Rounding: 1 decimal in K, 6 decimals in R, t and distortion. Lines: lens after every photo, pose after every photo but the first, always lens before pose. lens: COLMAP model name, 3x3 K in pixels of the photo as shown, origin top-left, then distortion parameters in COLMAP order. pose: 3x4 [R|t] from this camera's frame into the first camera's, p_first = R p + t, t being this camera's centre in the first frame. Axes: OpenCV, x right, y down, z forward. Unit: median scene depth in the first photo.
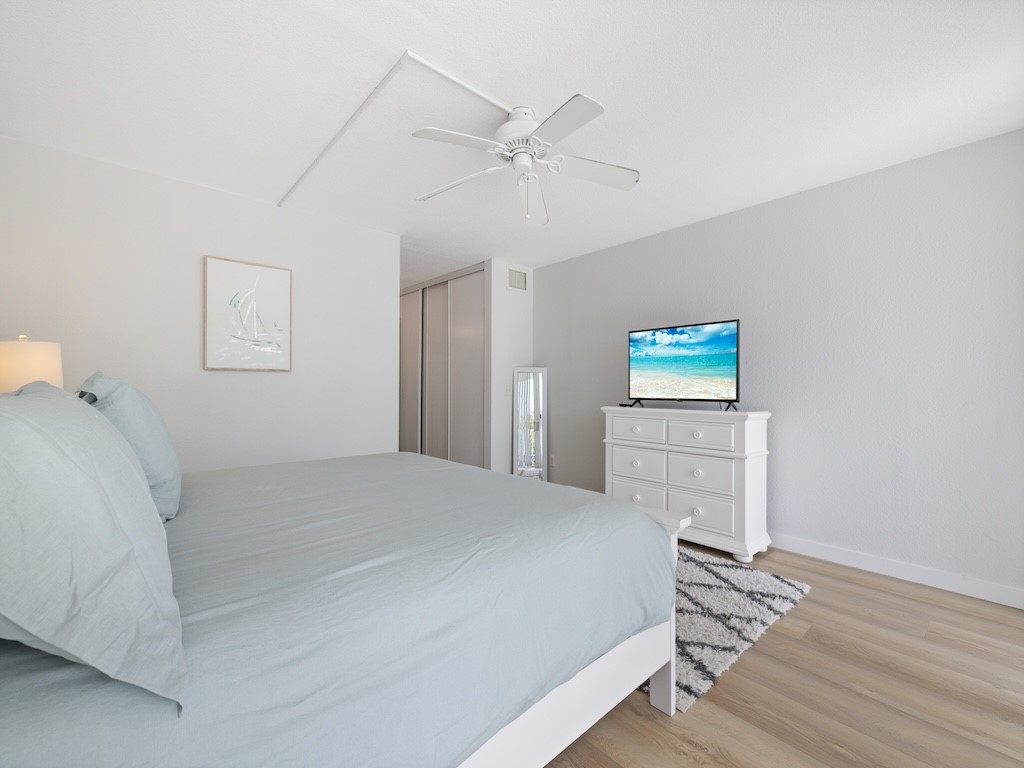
lens RADIAL K [[431.9, 0, 510.6], [0, 431.9, 385.1], [0, 0, 1]] dist [-0.000139, -0.000578]
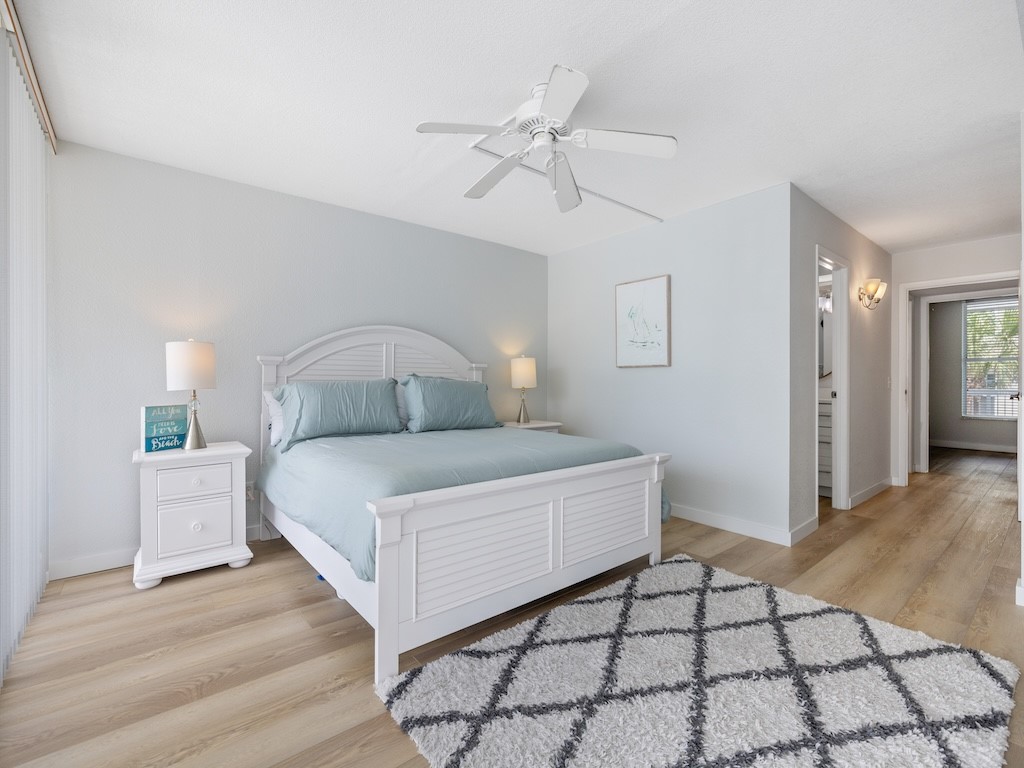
lens RADIAL K [[464.6, 0, 509.2], [0, 464.6, 381.6], [0, 0, 1]] dist [-0.000560, 0.000097]
pose [[-0.047972, 0.000473, -0.998849, 0.961855], [0.004205, 0.999991, 0.000272, 0.008463], [0.998840, -0.004188, -0.047973, 0.883198]]
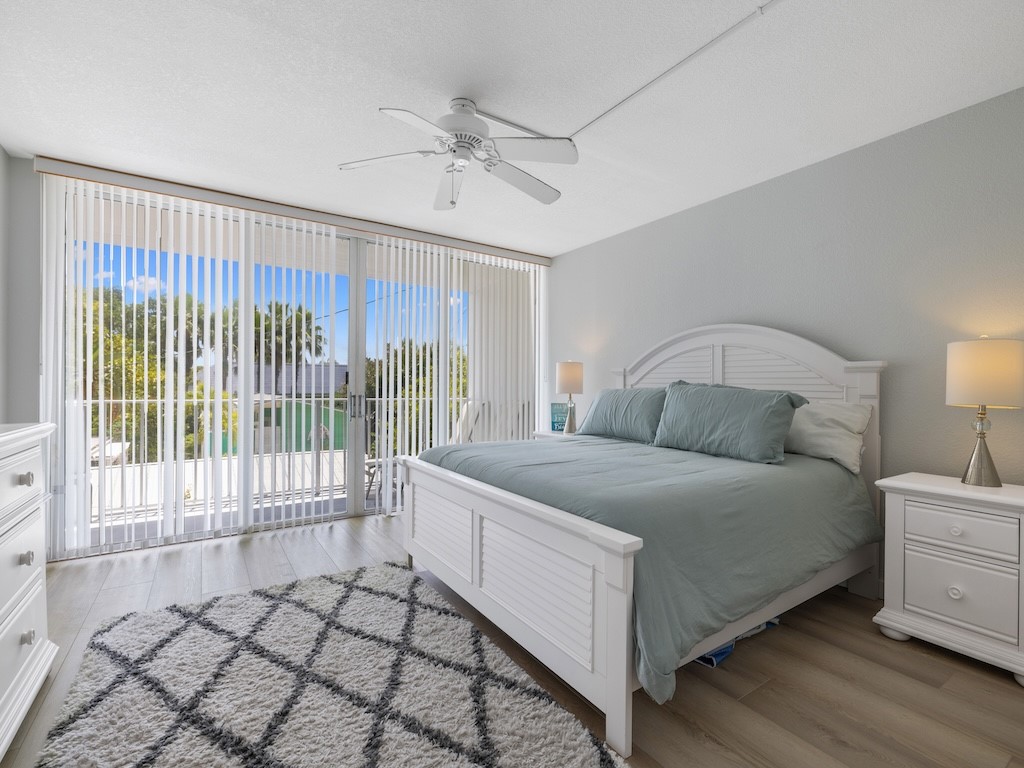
lens RADIAL K [[464.6, 0, 510.2], [0, 464.6, 386.8], [0, 0, 1]] dist [-0.000560, 0.000097]
pose [[-0.988216, -0.003164, 0.153036, -0.240977], [-0.003623, 0.999990, -0.002718, 0.002698], [-0.153026, -0.003240, -0.988217, 1.864179]]
